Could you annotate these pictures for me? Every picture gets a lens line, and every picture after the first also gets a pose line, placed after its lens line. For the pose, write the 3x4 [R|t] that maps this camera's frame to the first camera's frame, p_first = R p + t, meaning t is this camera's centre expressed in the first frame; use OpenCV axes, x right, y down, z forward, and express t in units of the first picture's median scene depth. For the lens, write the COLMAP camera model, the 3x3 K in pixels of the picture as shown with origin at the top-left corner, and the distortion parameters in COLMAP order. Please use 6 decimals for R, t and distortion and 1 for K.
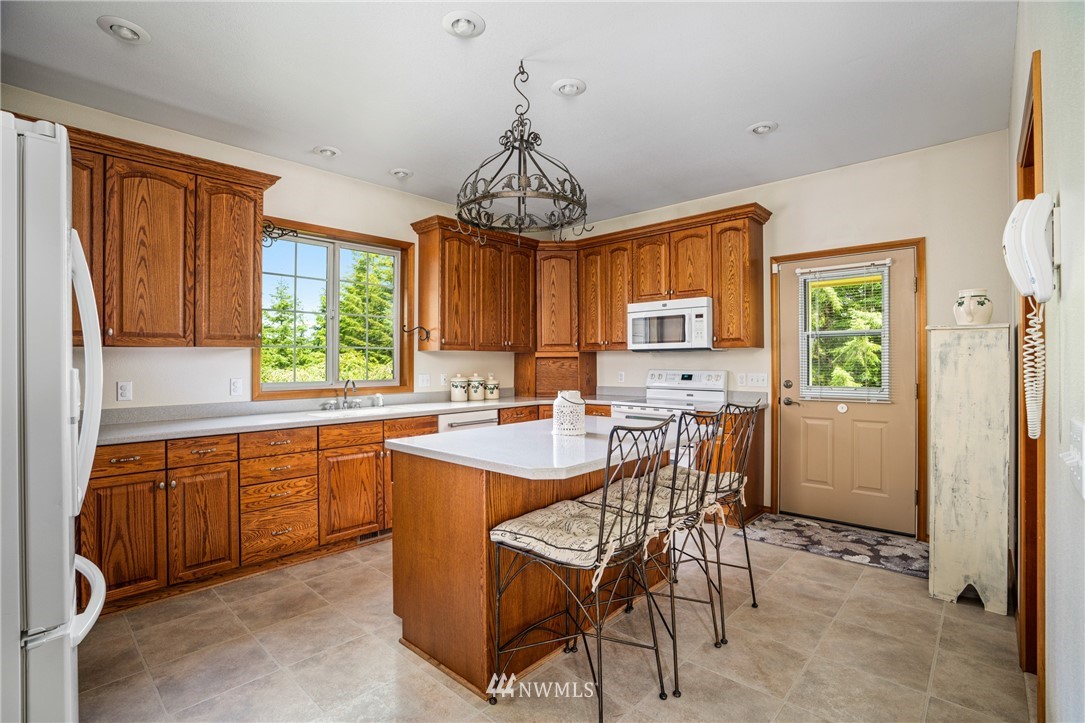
lens RADIAL K [[492.5, 0, 543.1], [0, 492.5, 363.3], [0, 0, 1]] dist [-0.016372, 0.001927]
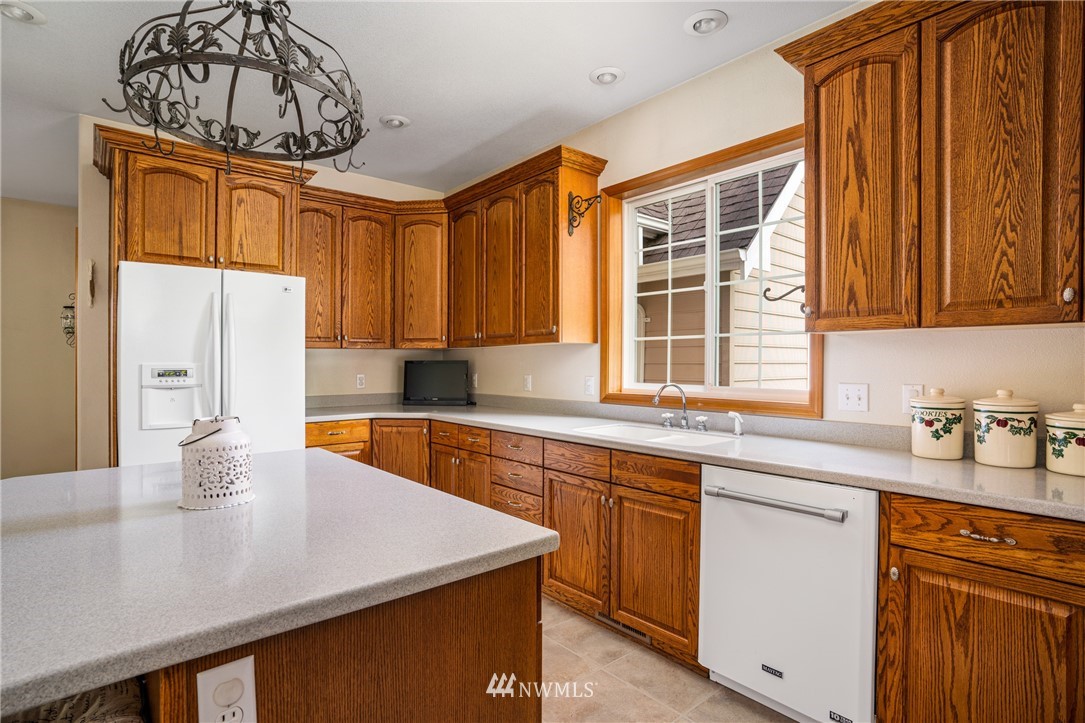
lens RADIAL K [[555.2, 0, 542.7], [0, 555.2, 359.6], [0, 0, 1]] dist [-0.003164, -0.000114]
pose [[-0.121109, 0.003754, -0.992632, 0.424930], [0.003157, 0.999989, 0.003397, -0.004984], [0.992634, -0.002722, -0.121120, 1.033844]]
